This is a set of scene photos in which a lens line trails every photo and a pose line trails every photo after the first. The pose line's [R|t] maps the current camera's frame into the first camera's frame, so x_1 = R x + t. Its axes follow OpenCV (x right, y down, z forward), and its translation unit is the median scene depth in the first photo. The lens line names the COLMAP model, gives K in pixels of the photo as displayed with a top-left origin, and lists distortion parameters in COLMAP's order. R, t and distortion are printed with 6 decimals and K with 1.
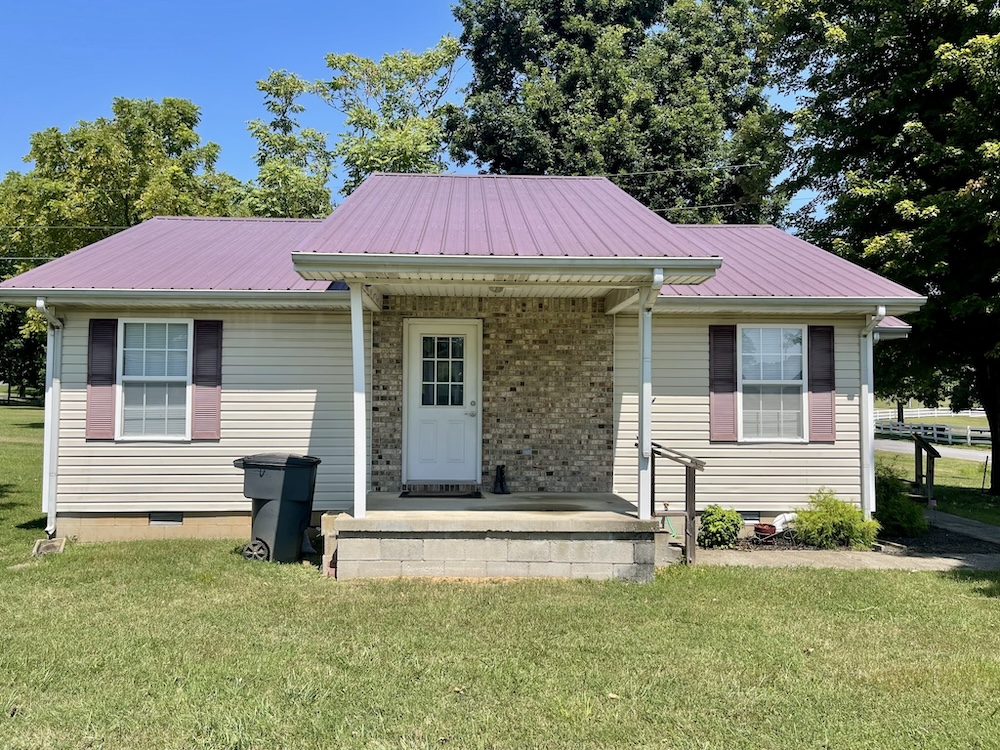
lens RADIAL K [[794.1, 0, 501.2], [0, 794.1, 373.4], [0, 0, 1]] dist [0.031045, -0.026205]
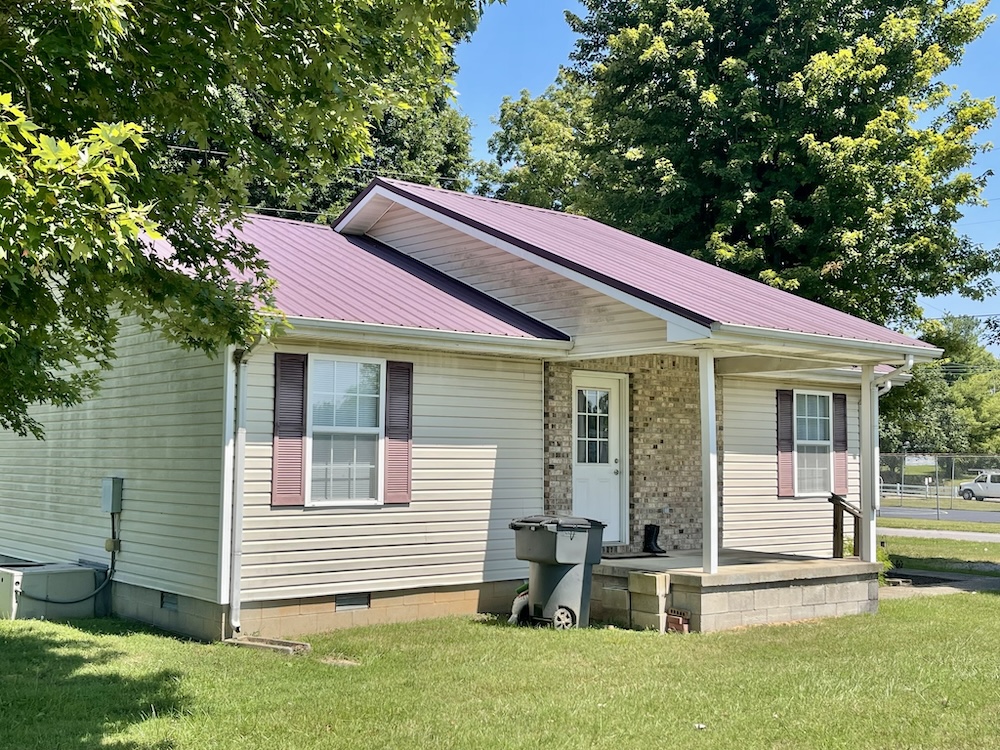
lens RADIAL K [[1153.8, 0, 499.0], [0, 1153.8, 379.1], [0, 0, 1]] dist [0.041731, 0.000000]
pose [[0.805802, 0.043755, 0.590566, -0.996984], [-0.027830, 0.998963, -0.036040, -0.007156], [-0.591530, 0.012606, 0.806184, -0.043843]]
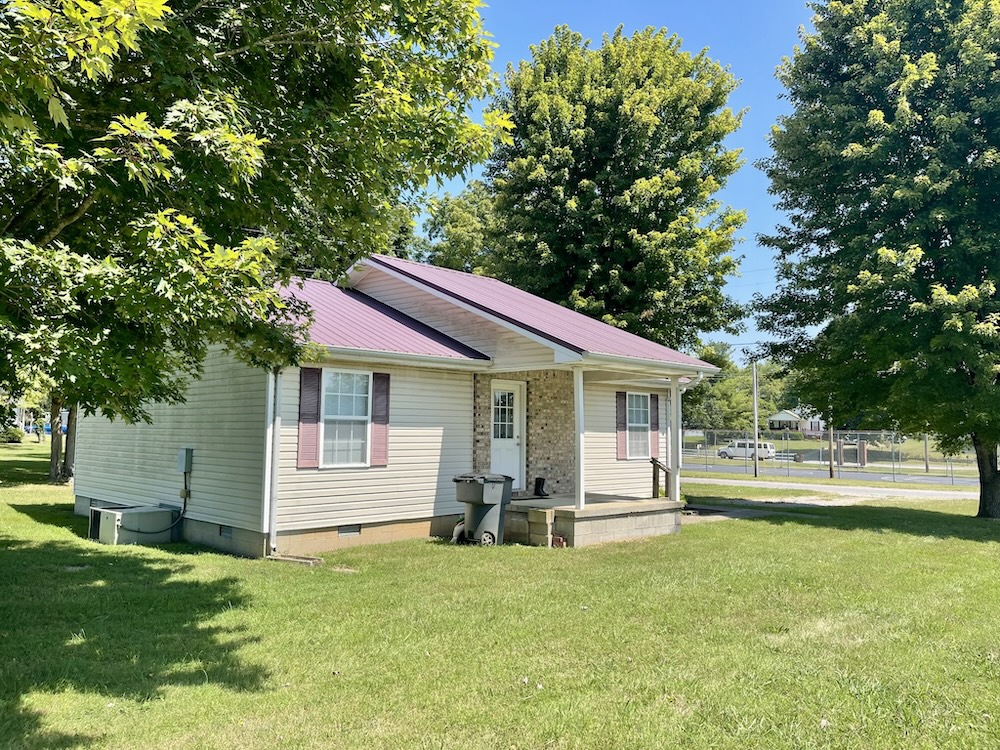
lens RADIAL K [[754.1, 0, 497.0], [0, 754.1, 369.9], [0, 0, 1]] dist [0.056572, -0.044302]
pose [[0.745567, 0.058431, 0.663864, -1.038177], [-0.032545, 0.998153, -0.051304, -0.014870], [-0.665635, 0.016645, 0.746092, -0.041204]]
